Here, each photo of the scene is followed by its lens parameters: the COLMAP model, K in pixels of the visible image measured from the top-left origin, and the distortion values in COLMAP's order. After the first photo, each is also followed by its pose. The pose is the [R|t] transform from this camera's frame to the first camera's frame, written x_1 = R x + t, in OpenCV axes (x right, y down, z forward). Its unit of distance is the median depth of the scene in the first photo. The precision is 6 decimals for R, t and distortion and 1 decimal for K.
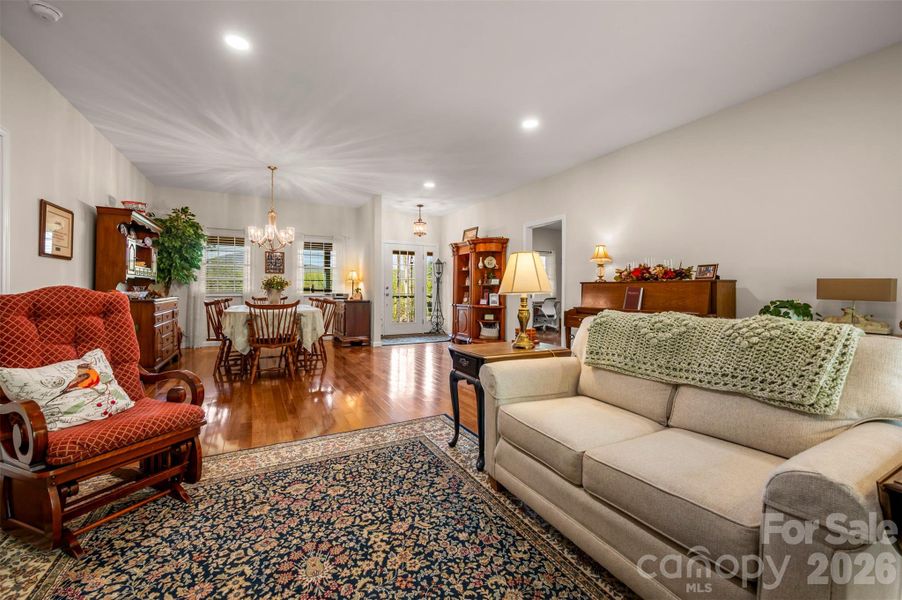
lens RADIAL K [[360.3, 0, 447.6], [0, 360.3, 291.7], [0, 0, 1]] dist [0.001067, 0.000957]
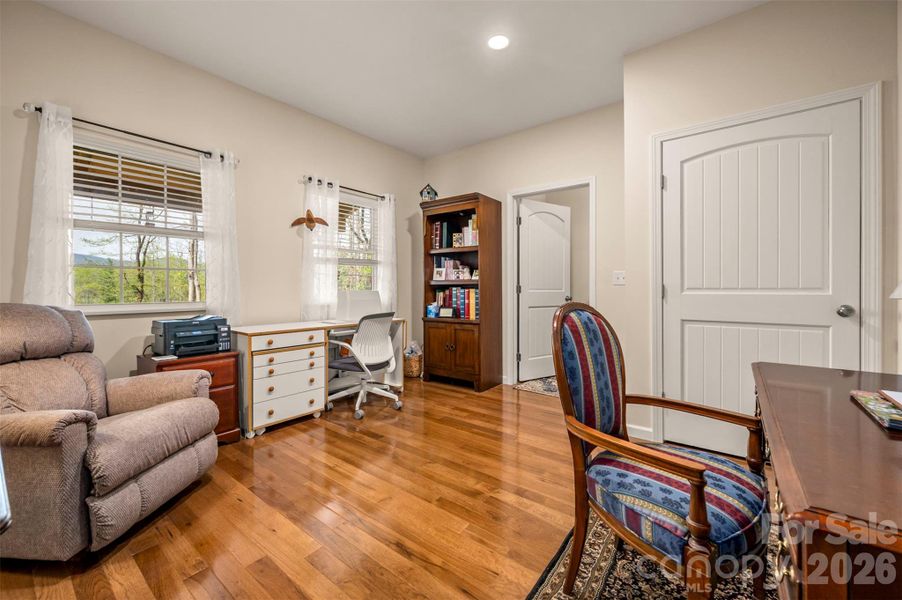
lens RADIAL K [[360.3, 0, 454.6], [0, 360.3, 293.4], [0, 0, 1]] dist [0.001067, 0.000957]
pose [[0.912107, -0.009696, 0.409837, 0.922730], [0.006959, 0.999942, 0.008169, -0.021213], [-0.409892, -0.004599, 0.912122, 2.852944]]
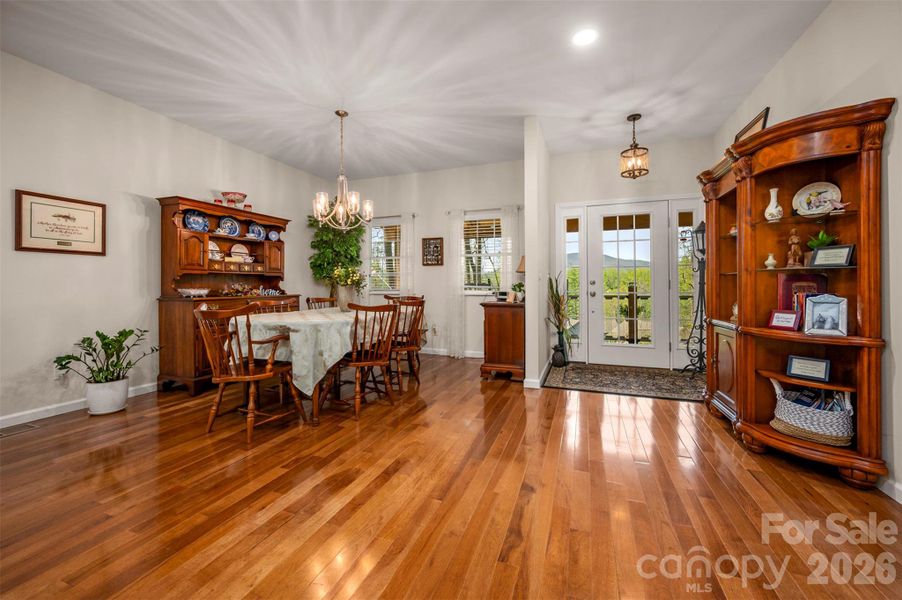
lens RADIAL K [[360.3, 0, 456.3], [0, 360.3, 285.3], [0, 0, 1]] dist [0.001067, 0.000957]
pose [[0.665094, -0.006718, -0.746730, 0.152976], [-0.001516, 0.999945, -0.010347, -0.000046], [0.746758, 0.008014, 0.665047, 0.570263]]
